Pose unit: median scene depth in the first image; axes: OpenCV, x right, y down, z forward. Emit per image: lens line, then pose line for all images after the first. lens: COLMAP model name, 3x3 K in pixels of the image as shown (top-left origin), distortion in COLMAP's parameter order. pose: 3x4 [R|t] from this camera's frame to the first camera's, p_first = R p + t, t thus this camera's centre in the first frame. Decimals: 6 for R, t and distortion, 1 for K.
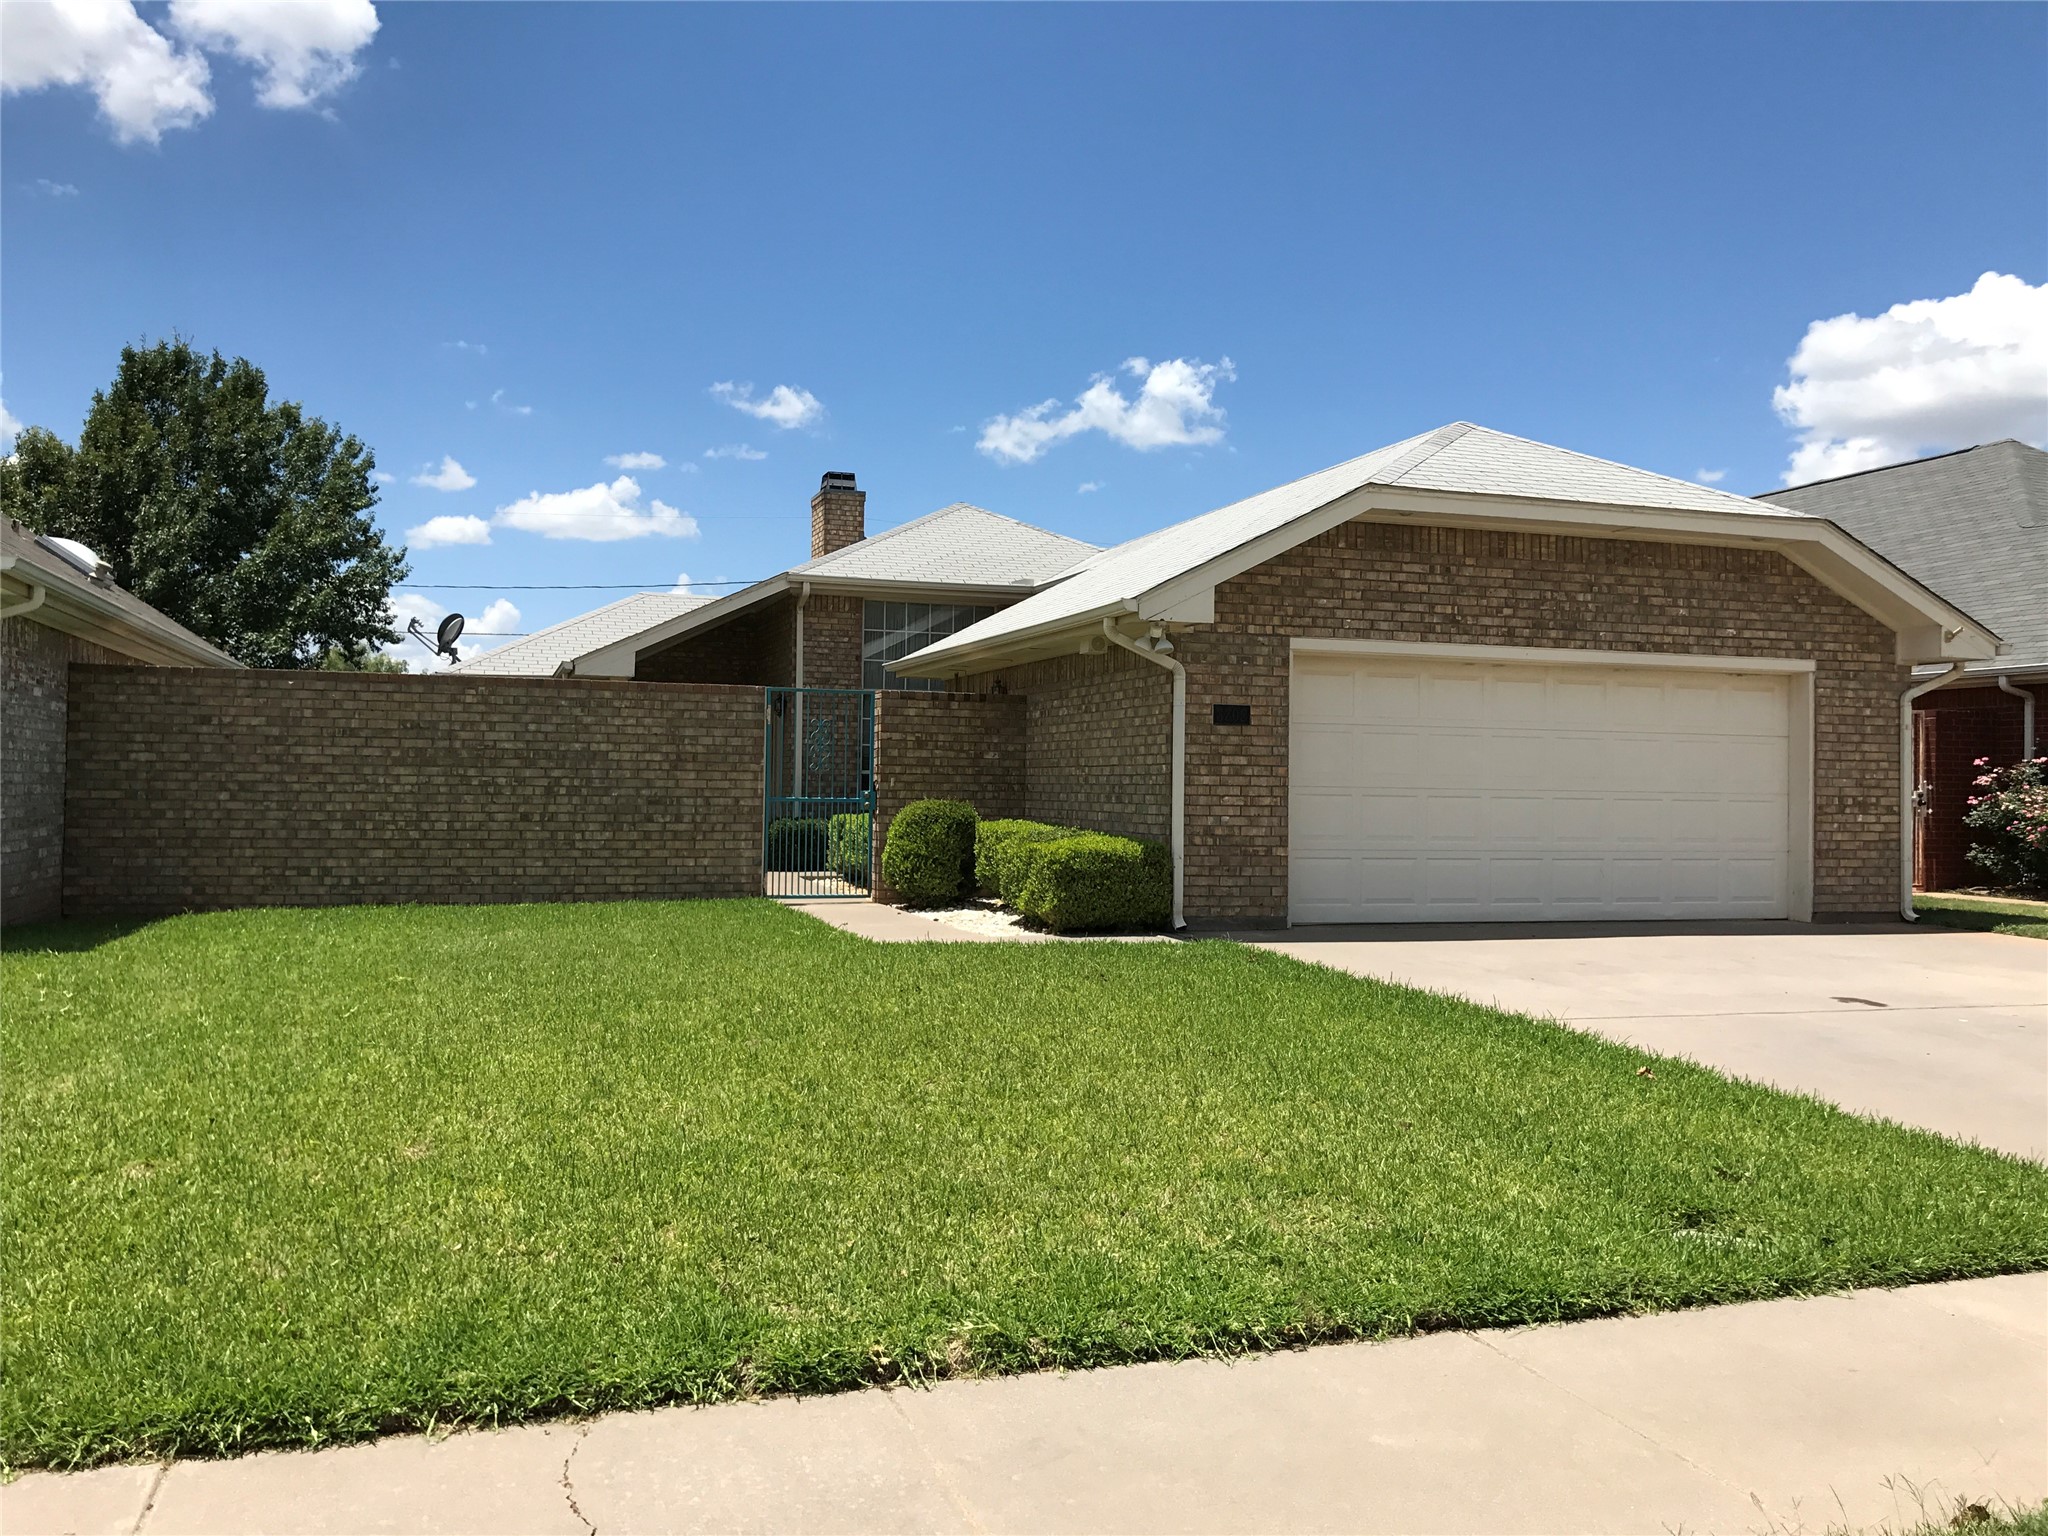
lens RADIAL K [[1697.5, 0, 1024.0], [0, 1697.5, 768.0], [0, 0, 1]] dist [0.053886, 0.010316]
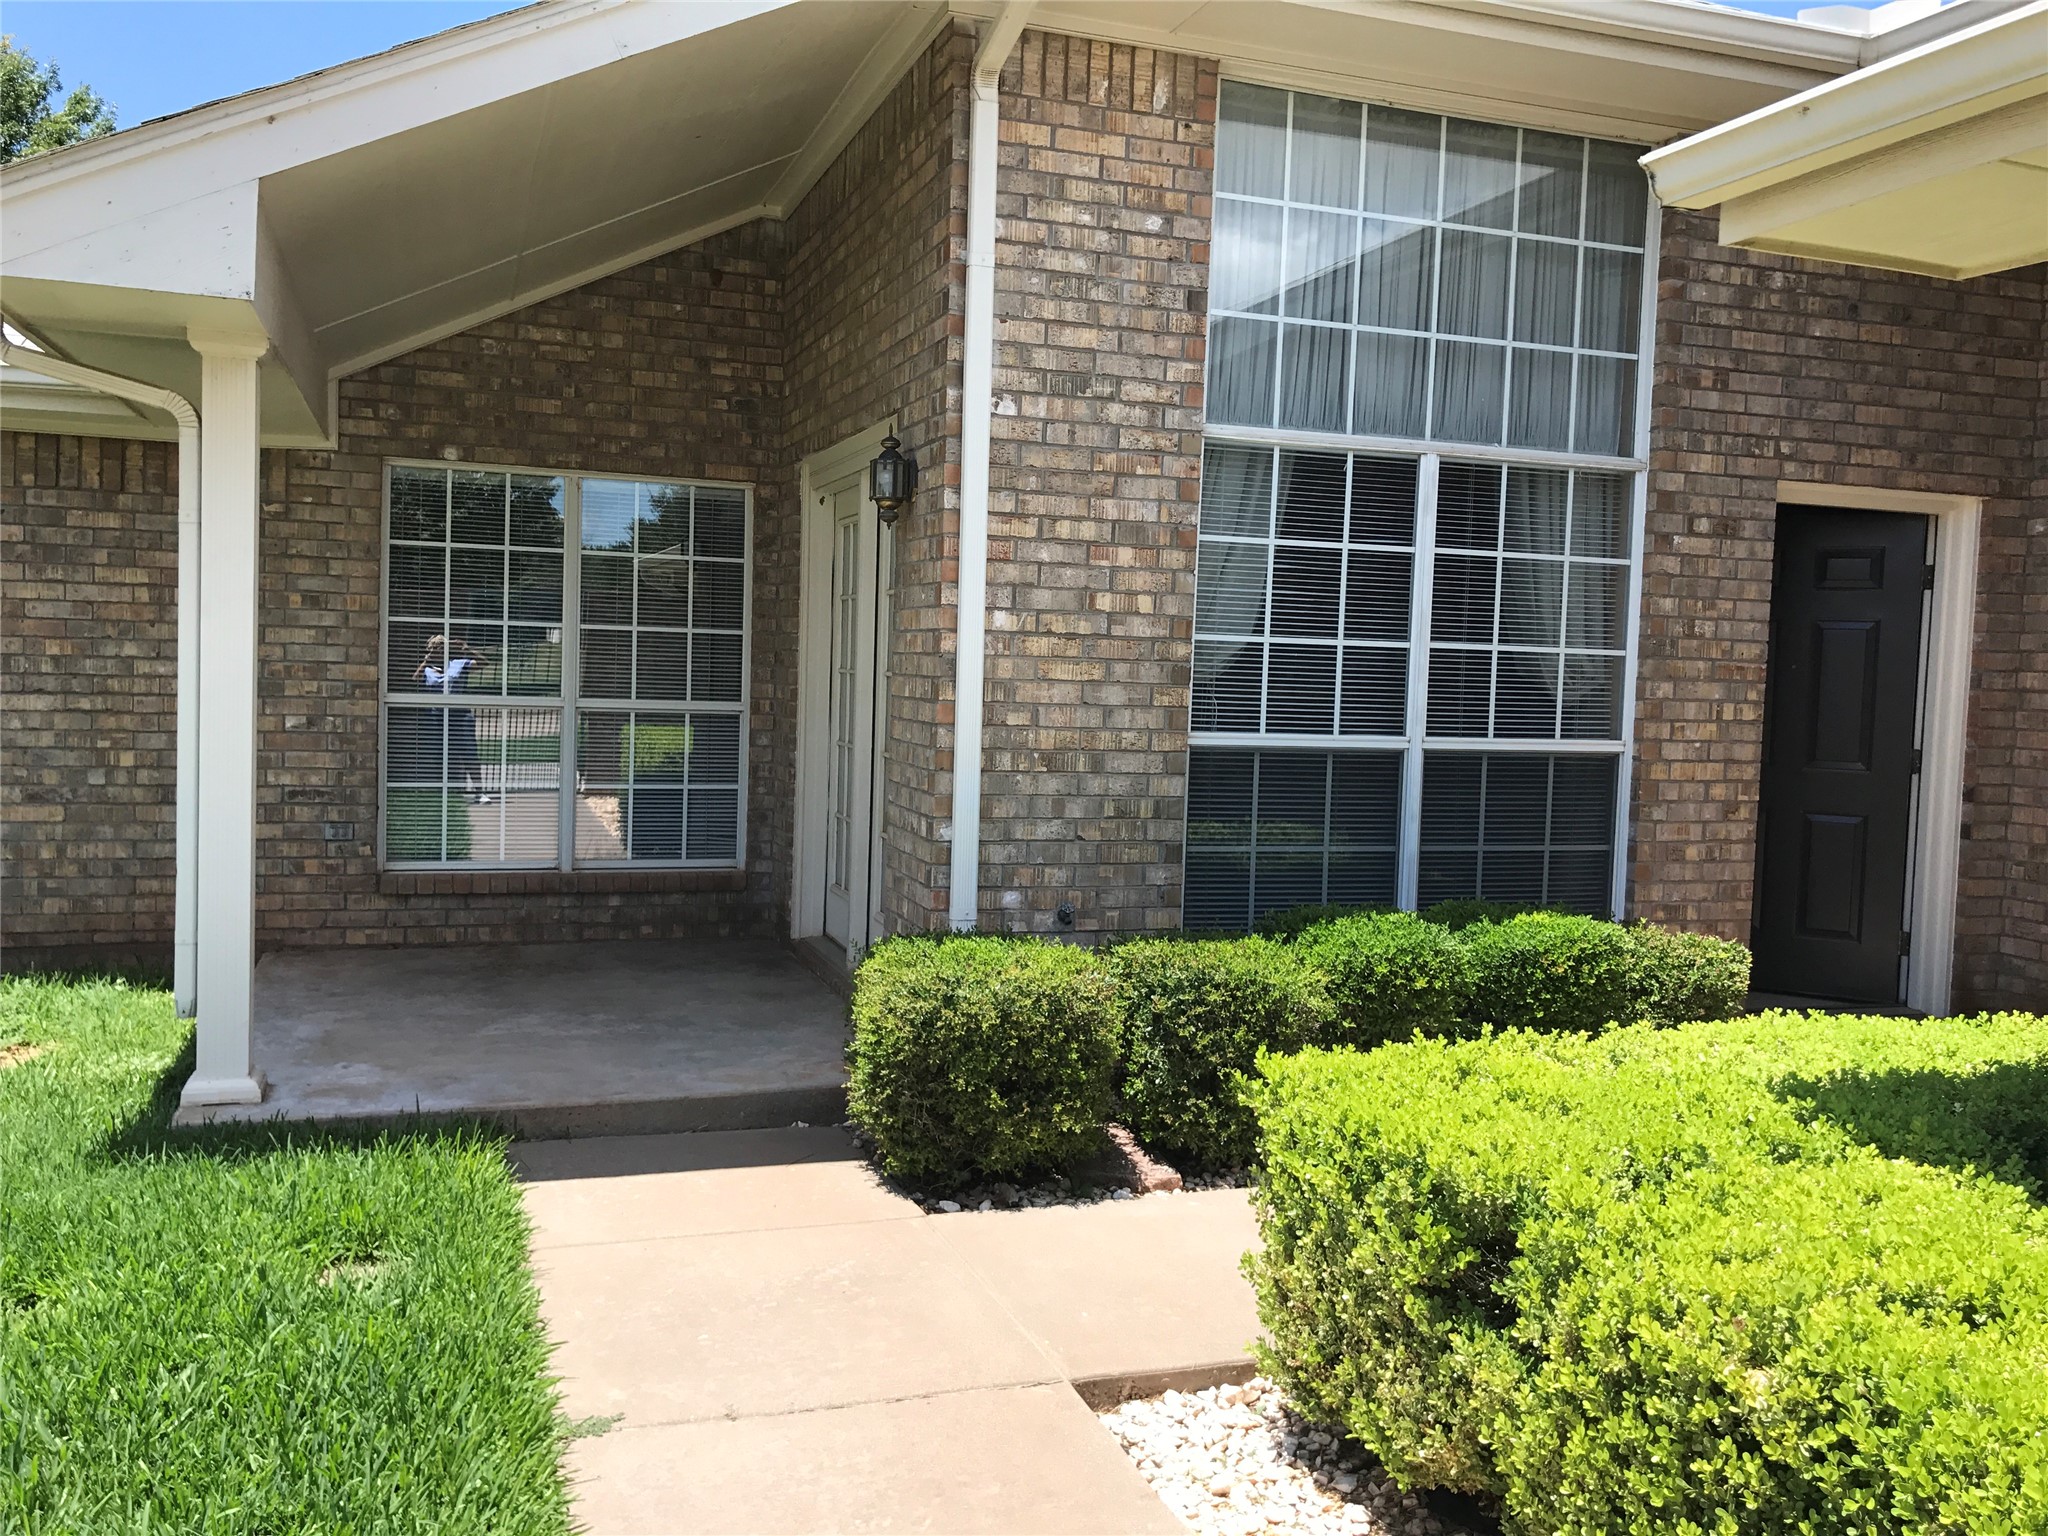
lens RADIAL K [[1664.1, 0, 1022.8], [0, 1664.1, 755.3], [0, 0, 1]] dist [0.097670, -0.163514]
pose [[0.999693, 0.019994, 0.014626, -0.126303], [-0.020927, 0.997553, 0.066715, -0.012091], [-0.013257, -0.067000, 0.997665, 0.740258]]
